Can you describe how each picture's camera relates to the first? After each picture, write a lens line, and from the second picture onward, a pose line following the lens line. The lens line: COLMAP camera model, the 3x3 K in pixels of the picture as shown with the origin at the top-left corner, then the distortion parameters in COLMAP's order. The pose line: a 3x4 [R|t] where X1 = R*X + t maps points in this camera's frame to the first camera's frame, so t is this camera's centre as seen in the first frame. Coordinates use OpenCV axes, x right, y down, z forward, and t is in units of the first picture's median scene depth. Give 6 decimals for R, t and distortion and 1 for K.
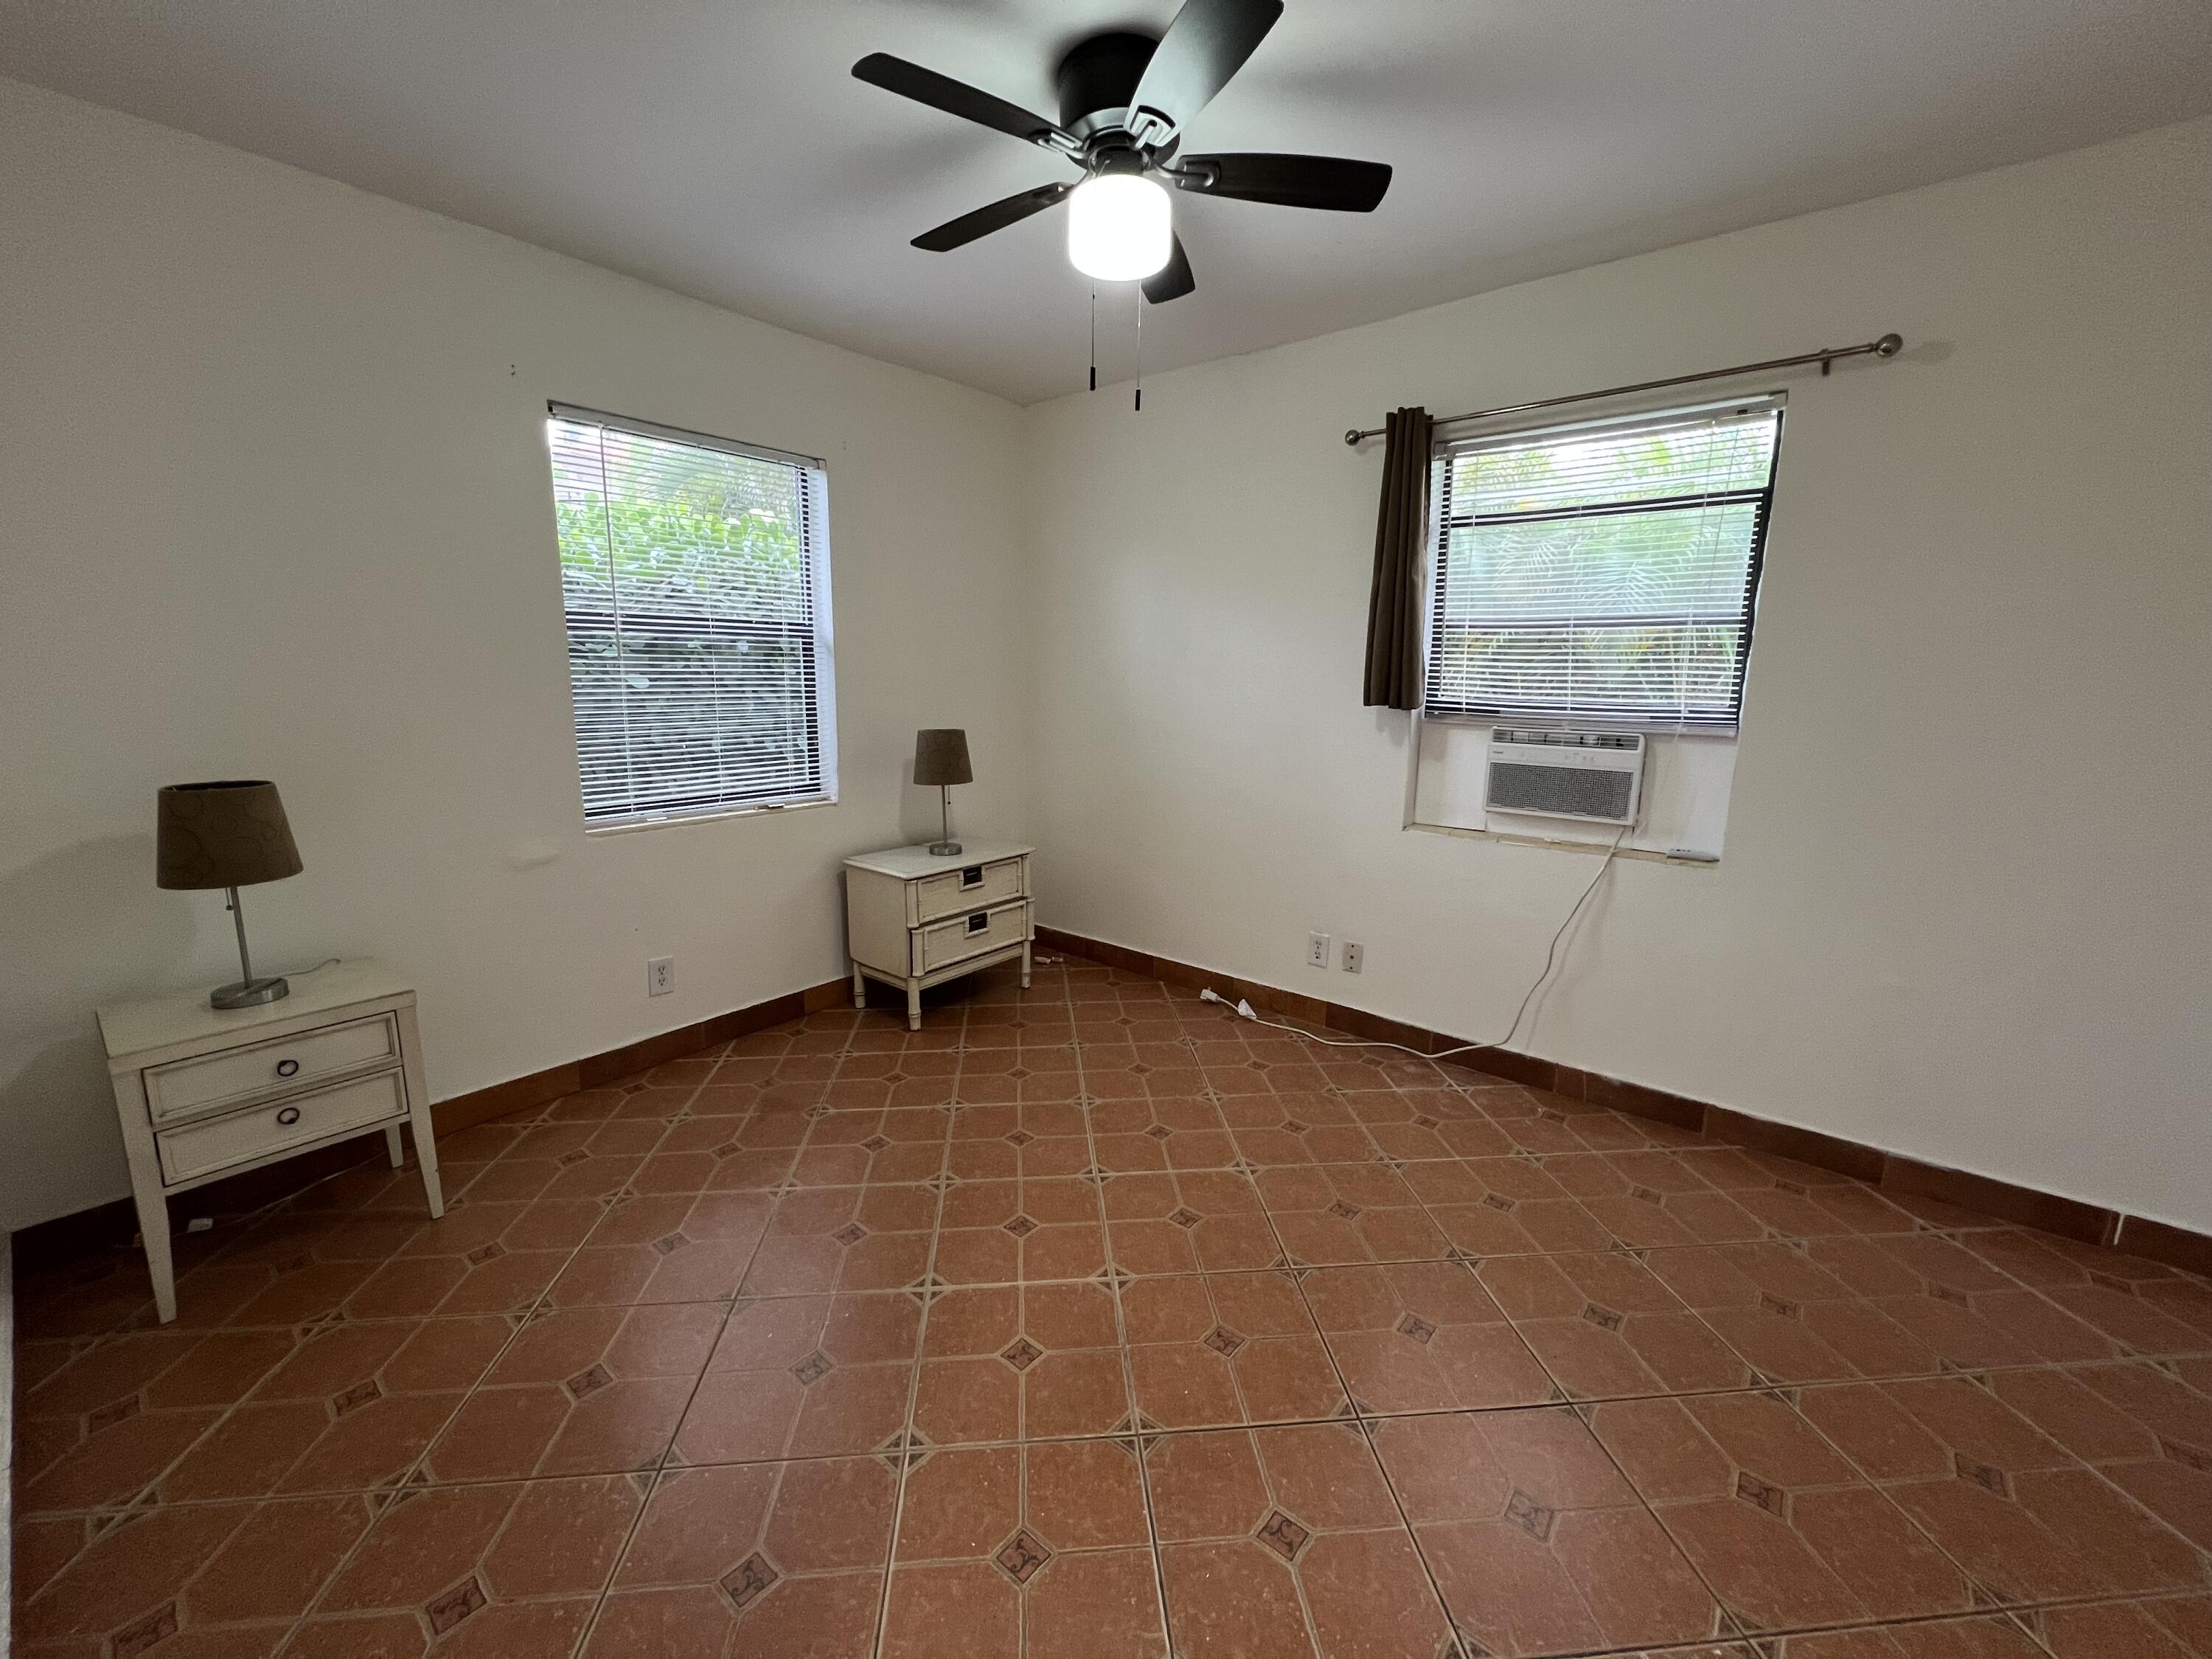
lens RADIAL K [[886.7, 0, 1101.9], [0, 886.7, 828.4], [0, 0, 1]] dist [0.001260, 0.000286]
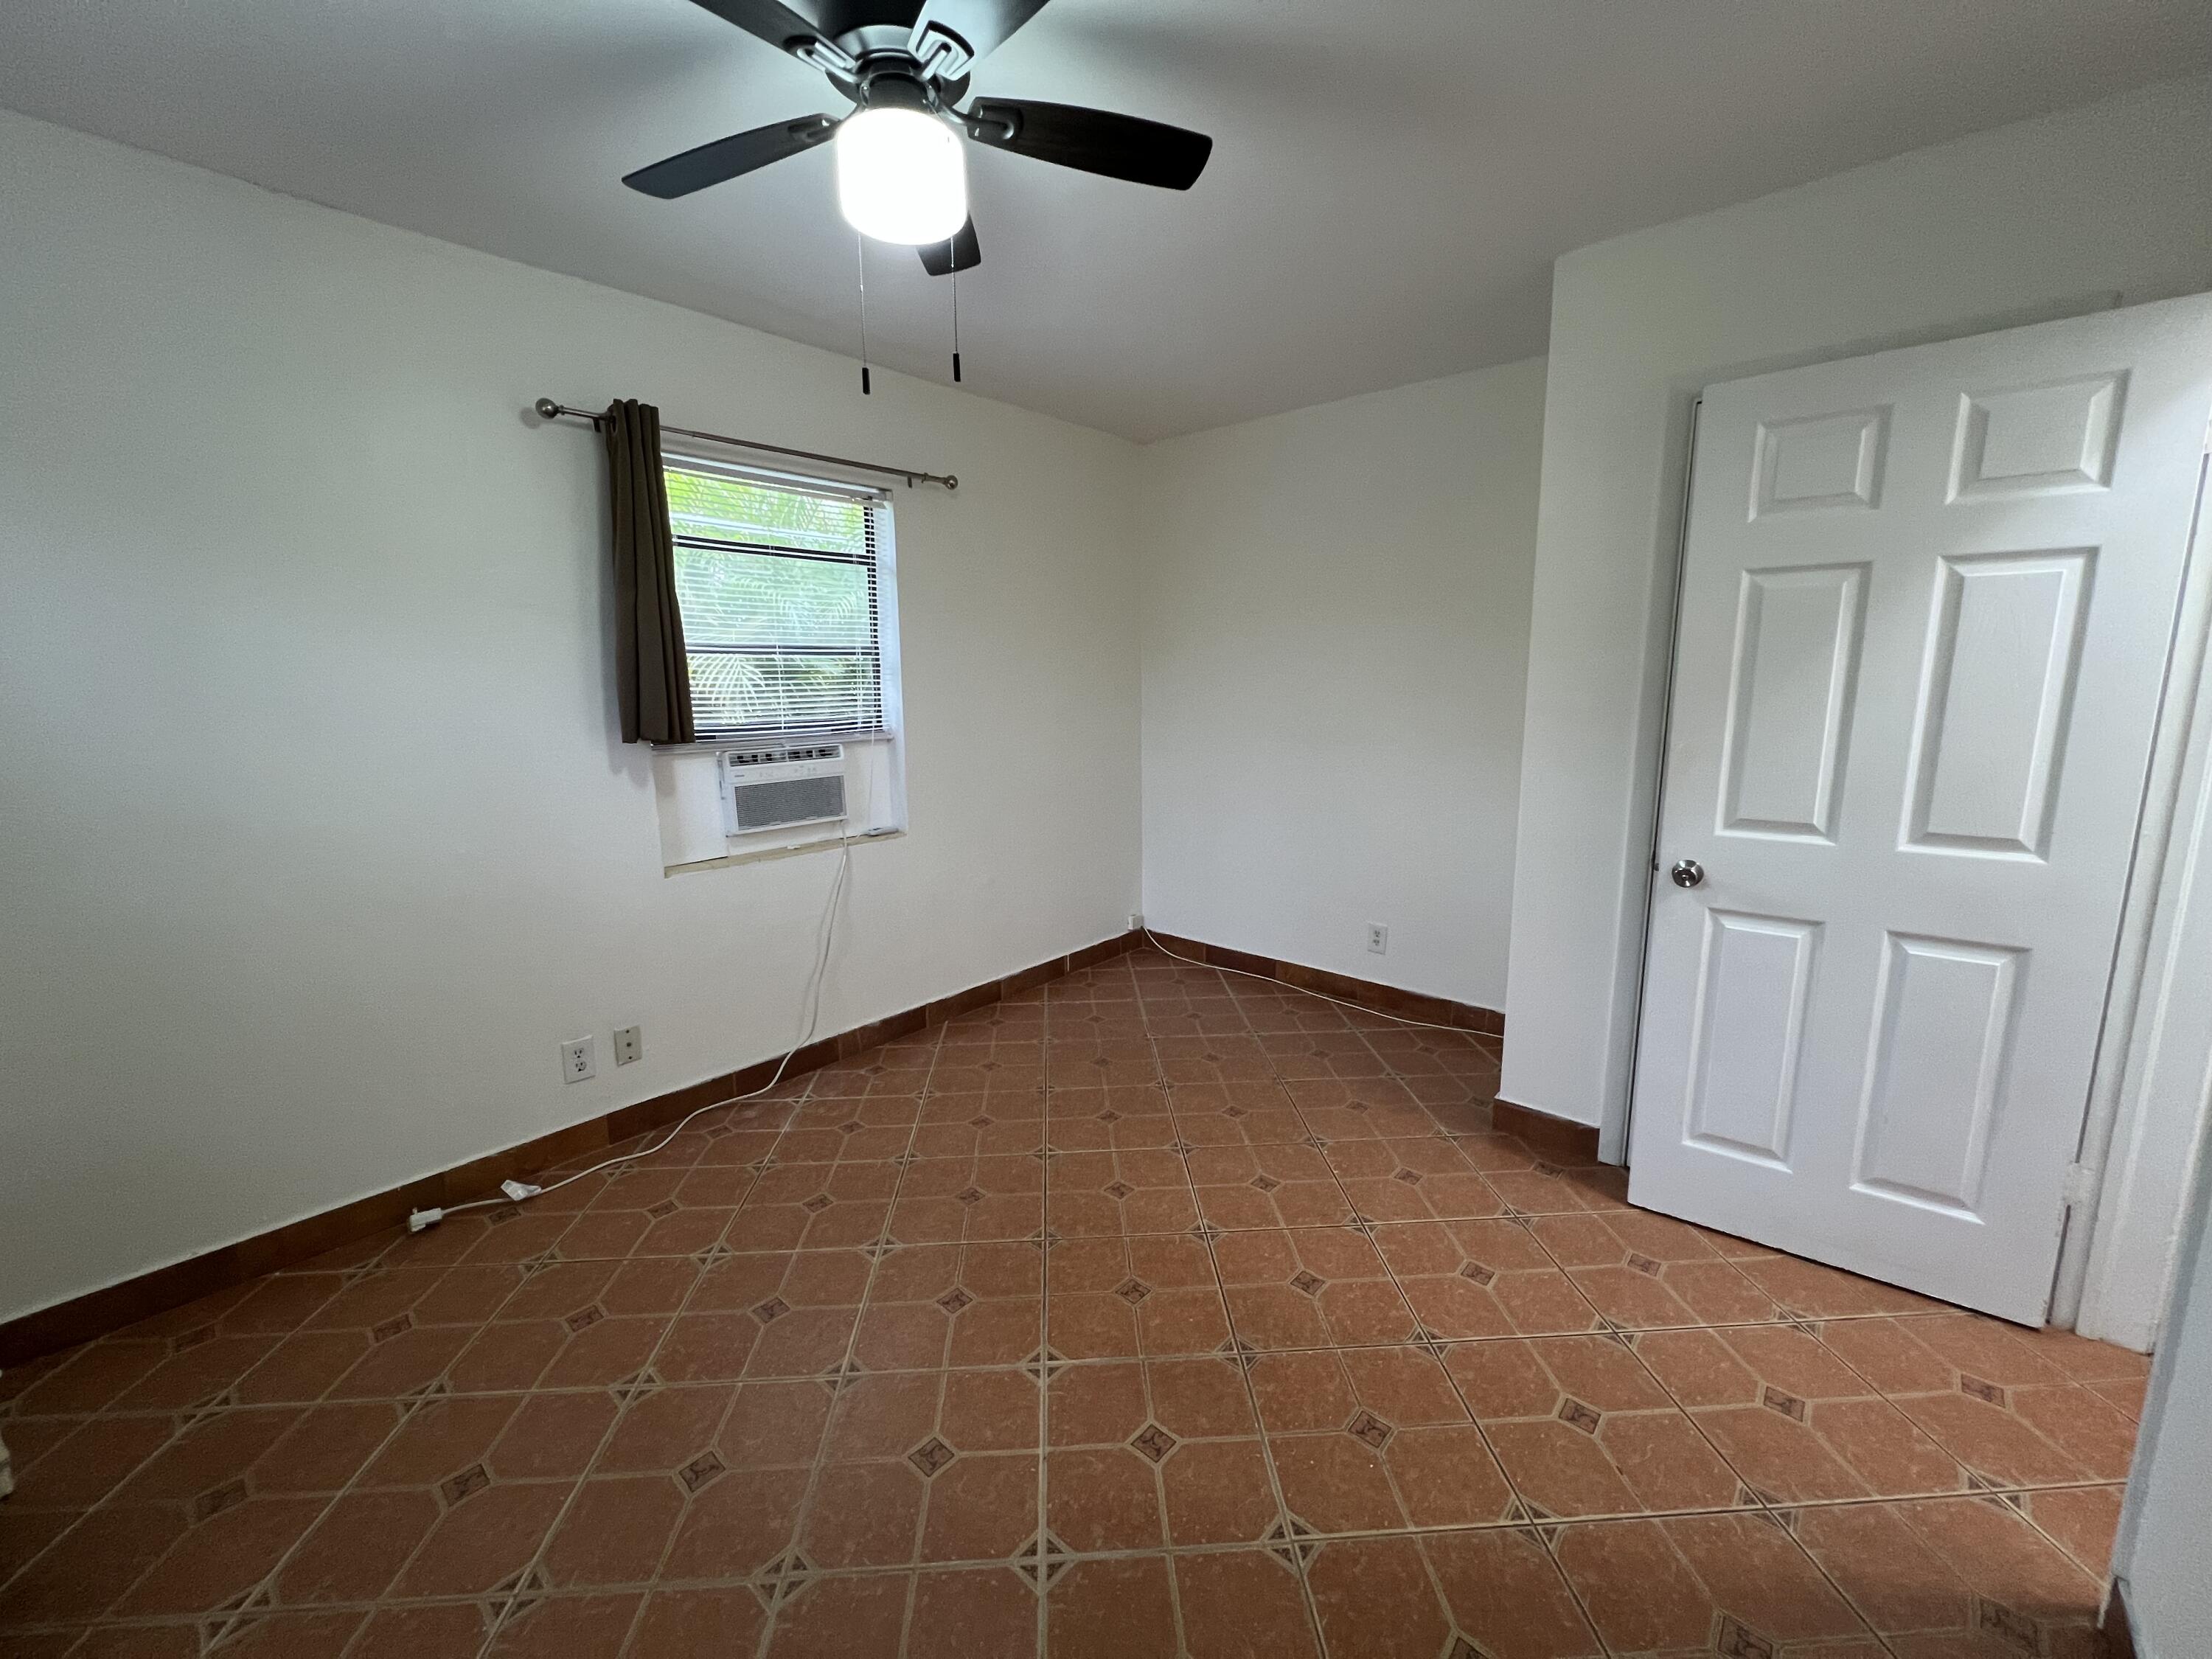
lens RADIAL K [[886.7, 0, 1102.1], [0, 886.7, 828.0], [0, 0, 1]] dist [0.001260, 0.000286]
pose [[0.031801, -0.183591, 0.982488, -0.594416], [0.190523, 0.966075, 0.174357, -0.137066], [-0.981167, 0.181642, 0.065701, 0.583895]]
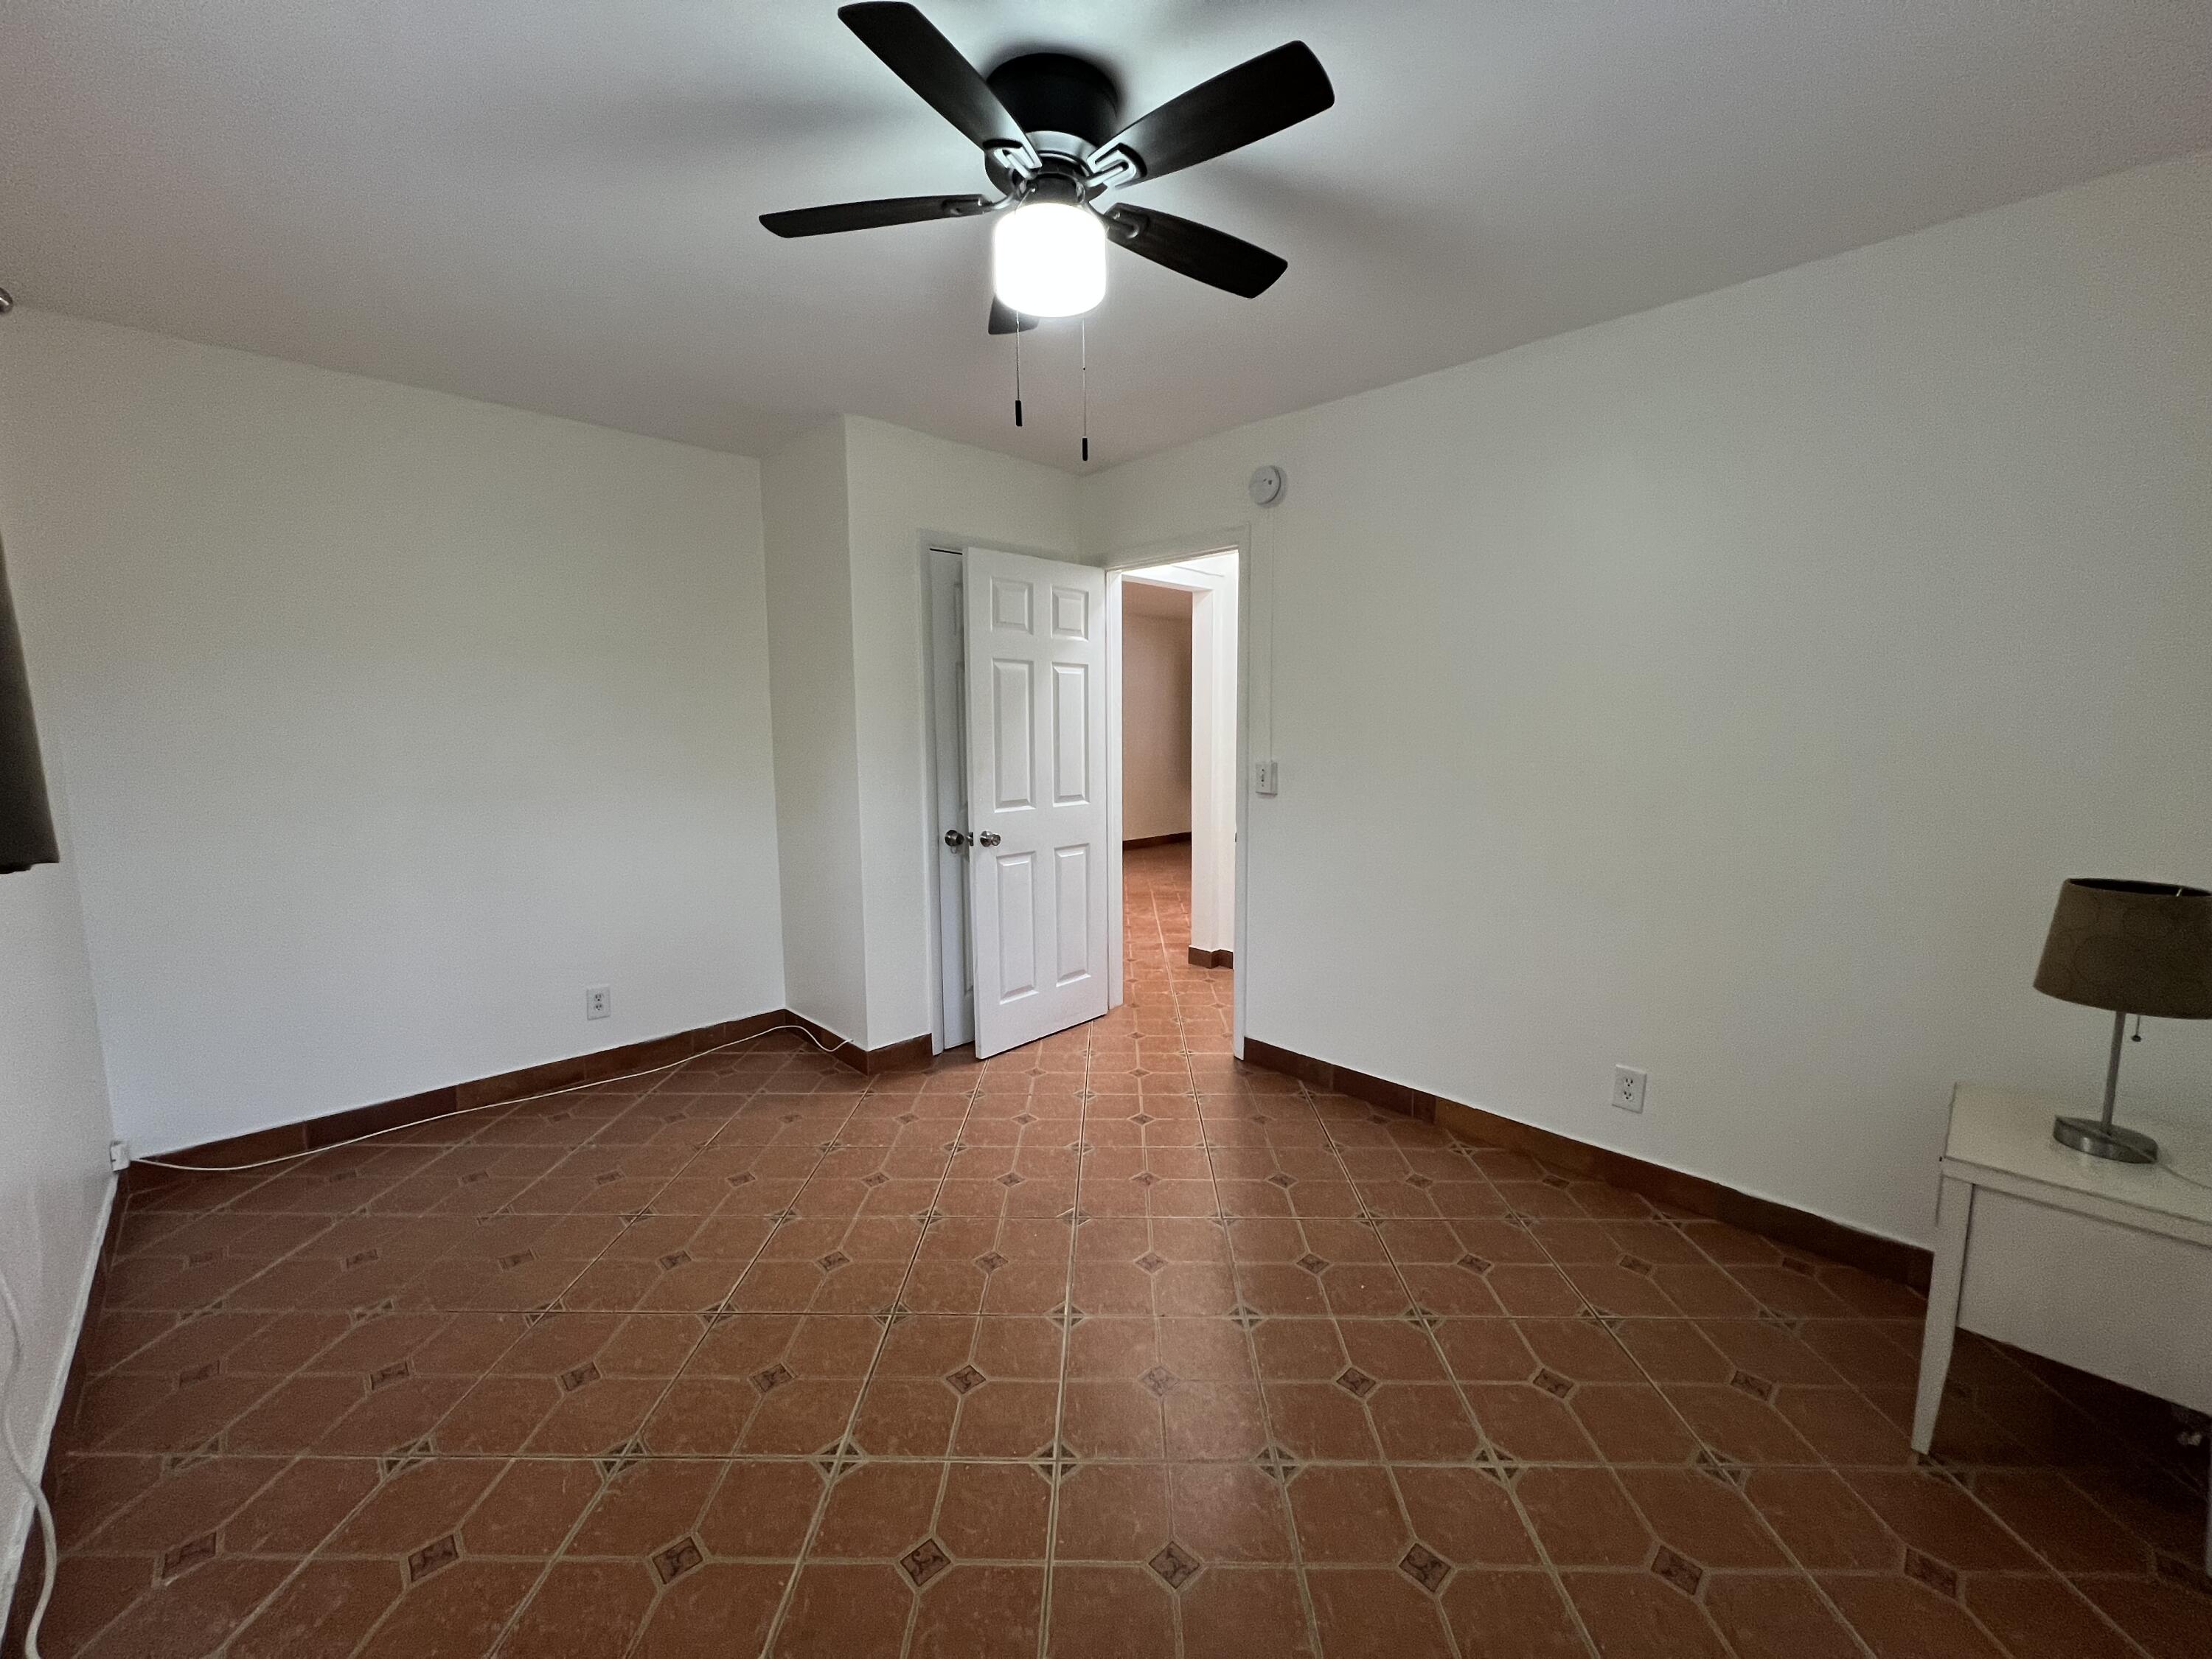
lens RADIAL K [[886.7, 0, 1104.8], [0, 886.7, 825.9], [0, 0, 1]] dist [0.001260, 0.000286]
pose [[-0.994451, -0.020555, 0.103176, -0.096189], [0.010793, 0.955618, 0.294411, -0.261292], [-0.104648, 0.293891, -0.950093, 1.361219]]
